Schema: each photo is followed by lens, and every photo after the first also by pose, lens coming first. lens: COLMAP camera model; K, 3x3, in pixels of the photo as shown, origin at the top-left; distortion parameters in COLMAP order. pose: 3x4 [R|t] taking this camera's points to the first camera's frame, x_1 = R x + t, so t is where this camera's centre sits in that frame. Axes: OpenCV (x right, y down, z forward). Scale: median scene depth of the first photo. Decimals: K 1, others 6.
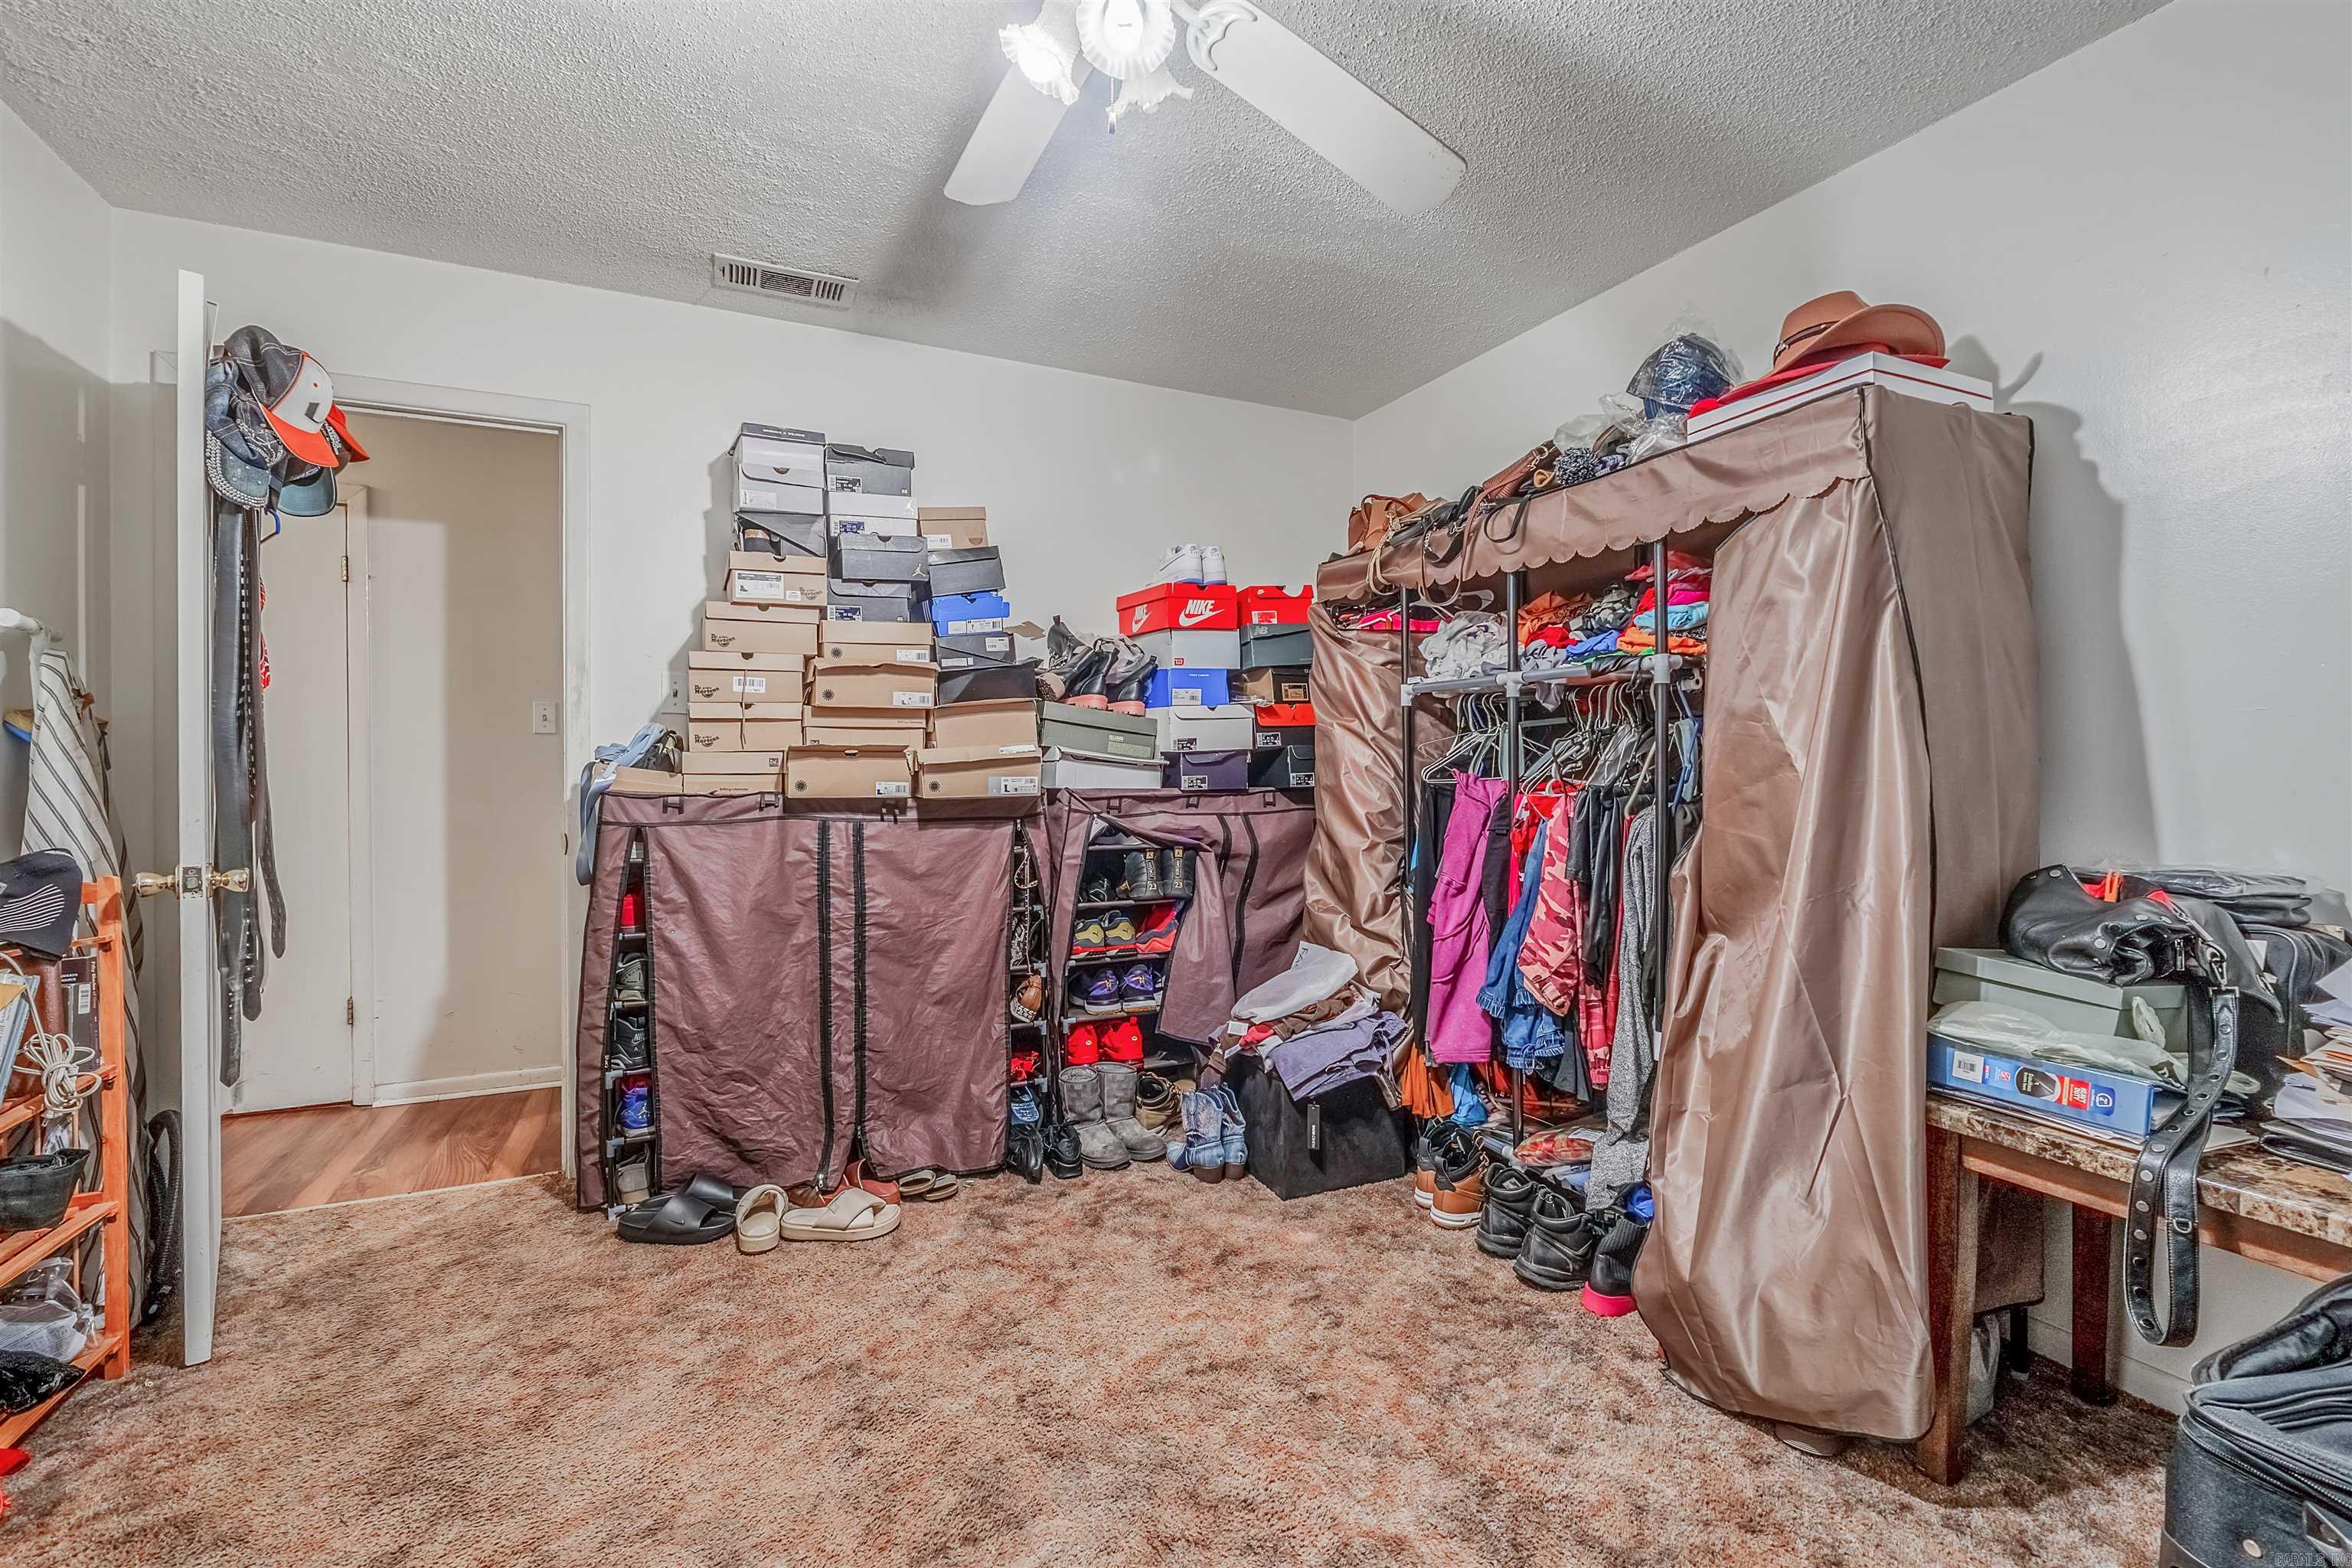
lens RADIAL K [[1041.8, 0, 1164.6], [0, 1041.8, 780.7], [0, 0, 1]] dist [-0.002858, -0.000105]
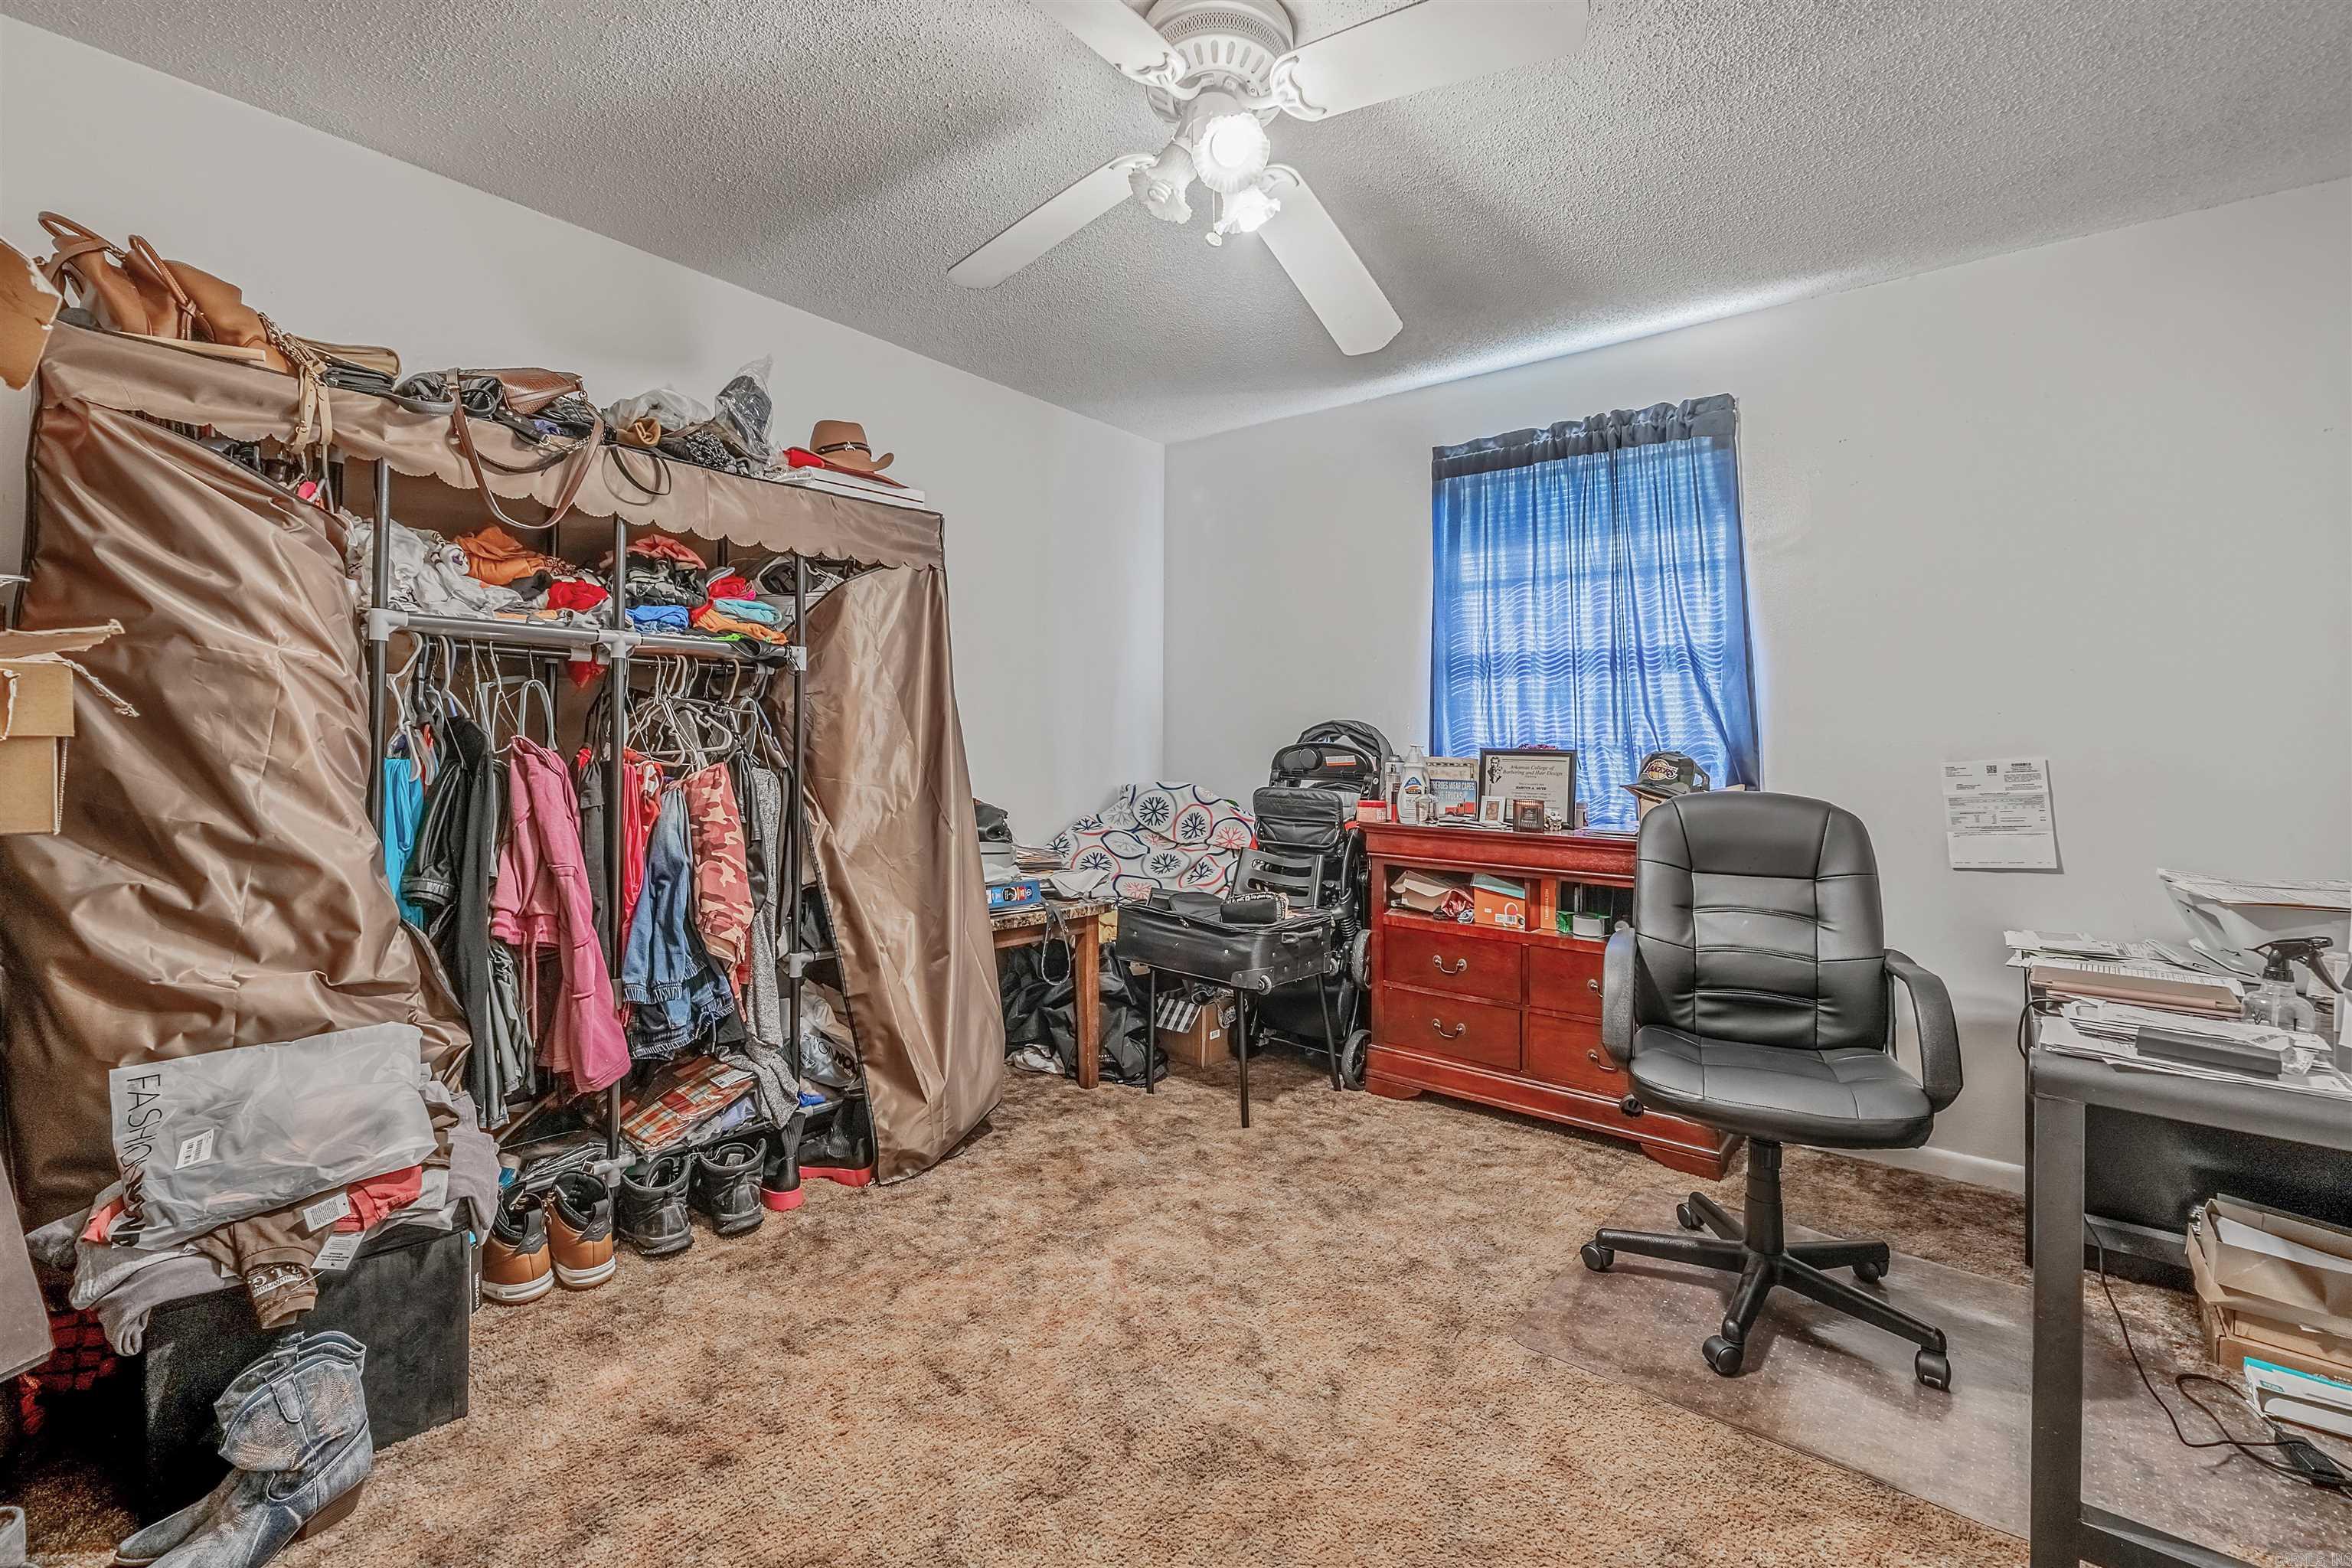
lens RADIAL K [[1041.8, 0, 1166.2], [0, 1041.8, 762.4], [0, 0, 1]] dist [-0.002858, -0.000105]
pose [[-0.431516, -0.016562, 0.901953, -0.741794], [0.003706, 0.999790, 0.020131, -0.008750], [-0.902098, 0.012029, -0.431364, 1.028242]]
